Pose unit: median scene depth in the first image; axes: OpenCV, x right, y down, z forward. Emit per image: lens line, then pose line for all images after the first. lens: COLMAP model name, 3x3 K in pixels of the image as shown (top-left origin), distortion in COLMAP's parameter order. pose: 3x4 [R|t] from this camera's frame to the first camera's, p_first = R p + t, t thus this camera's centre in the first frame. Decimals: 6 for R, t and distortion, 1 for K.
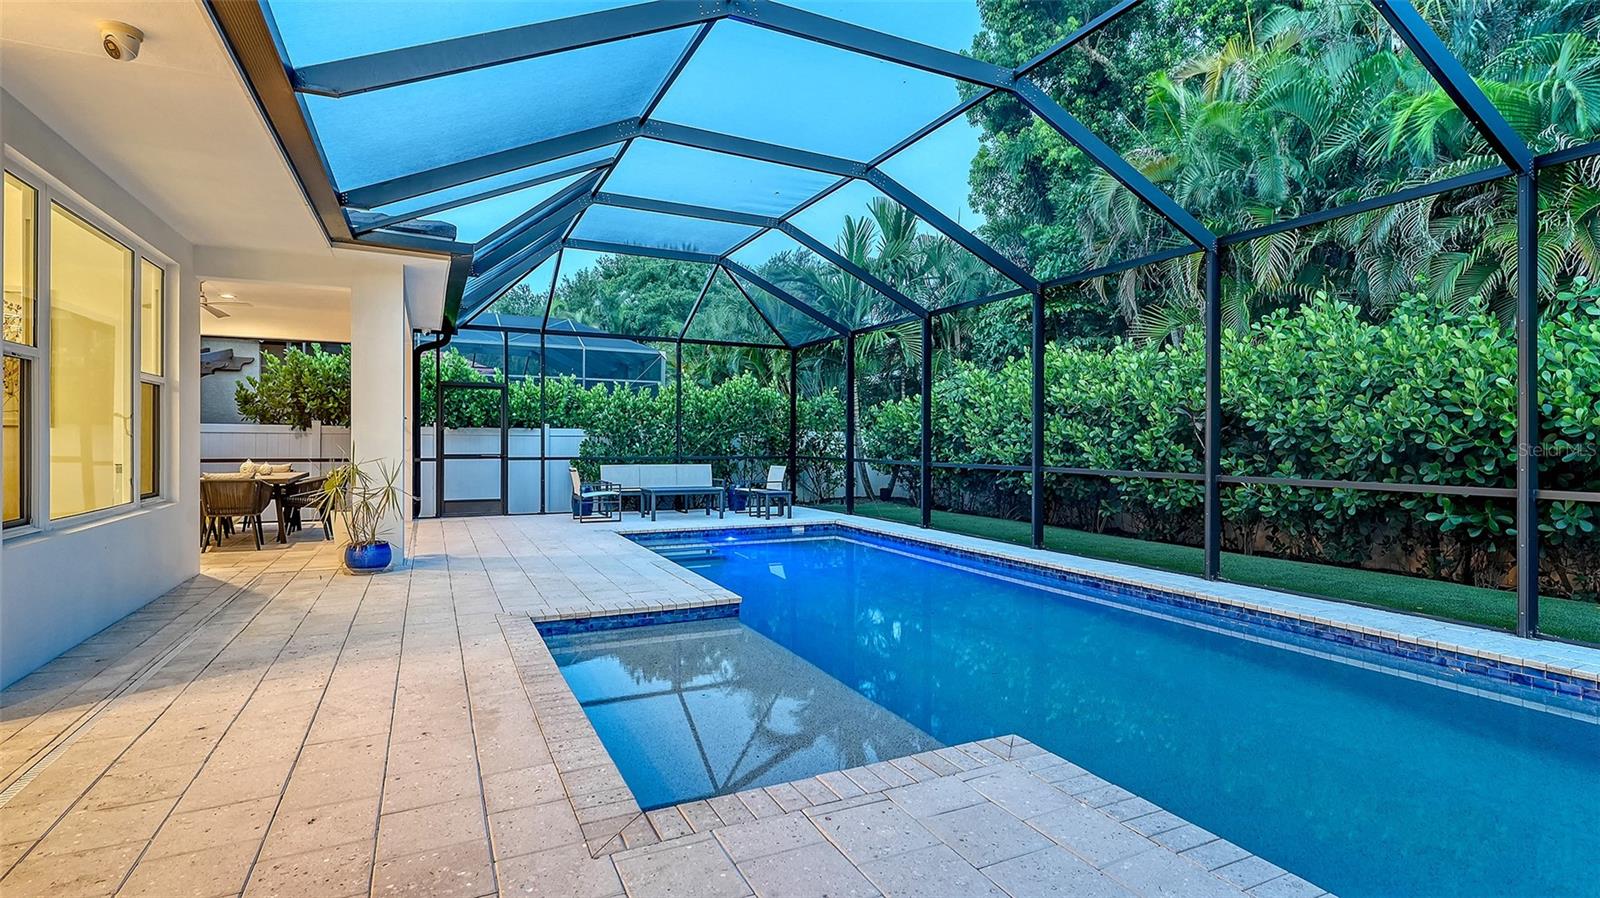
lens RADIAL K [[764.1, 0, 800.0], [0, 764.1, 449.0], [0, 0, 1]] dist [0.000494, -0.000123]
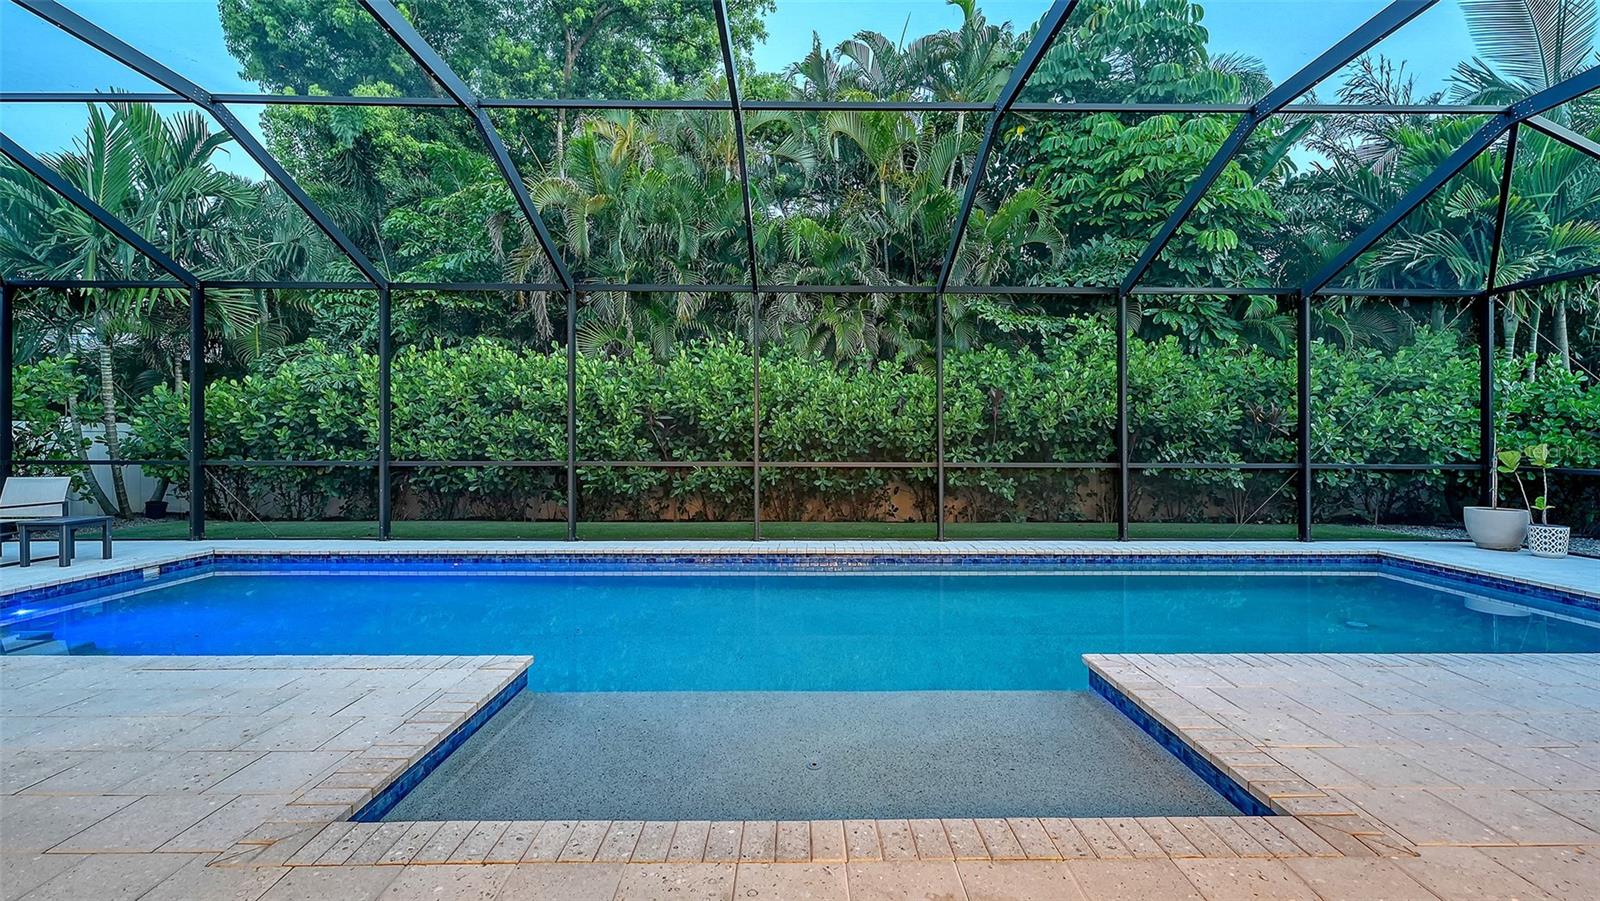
lens RADIAL K [[648.4, 0, 800.0], [0, 648.4, 450.5], [0, 0, 1]] dist [-0.006691, 0.000182]
pose [[0.430159, -0.021712, 0.902492, -0.377769], [0.009857, 0.999764, 0.019353, -0.005865], [-0.902699, 0.000571, 0.430271, 0.377048]]
